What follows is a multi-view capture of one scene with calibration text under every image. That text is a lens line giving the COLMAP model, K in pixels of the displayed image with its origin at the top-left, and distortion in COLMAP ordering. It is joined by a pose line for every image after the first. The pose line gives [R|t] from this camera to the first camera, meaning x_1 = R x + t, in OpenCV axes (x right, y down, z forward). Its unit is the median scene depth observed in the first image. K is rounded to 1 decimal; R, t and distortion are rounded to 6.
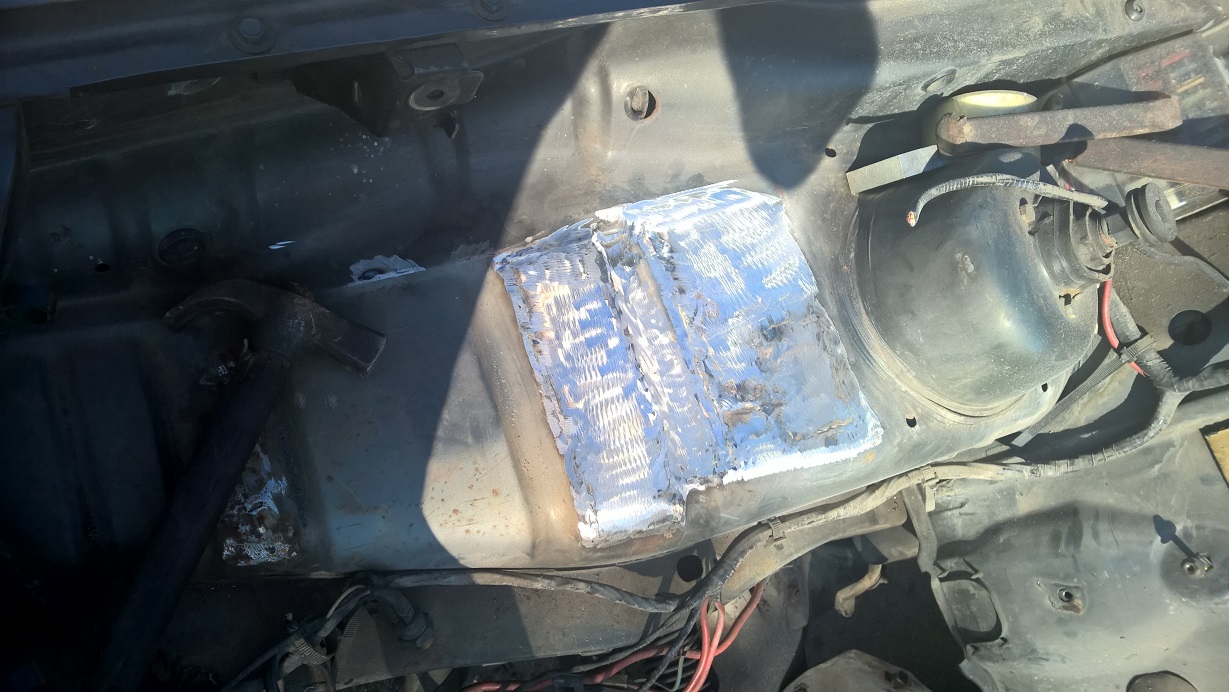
lens RADIAL K [[919.5, 0, 624.0], [0, 919.5, 372.7], [0, 0, 1]] dist [0.070231, -0.057824]
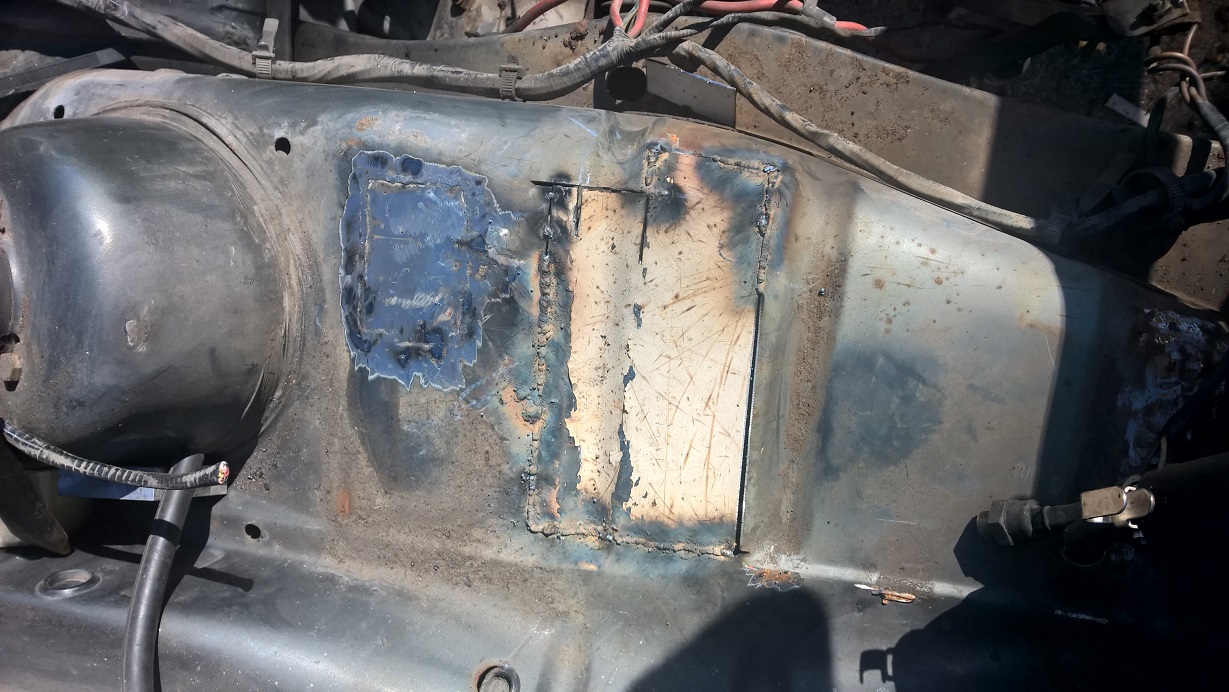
lens RADIAL K [[919.5, 0, 620.7], [0, 919.5, 381.0], [0, 0, 1]] dist [0.070231, -0.057824]
pose [[-0.912481, -0.355239, -0.202935, 0.165775], [0.365382, -0.930758, -0.013612, -0.010897], [-0.184048, -0.086569, 0.979098, 0.258652]]
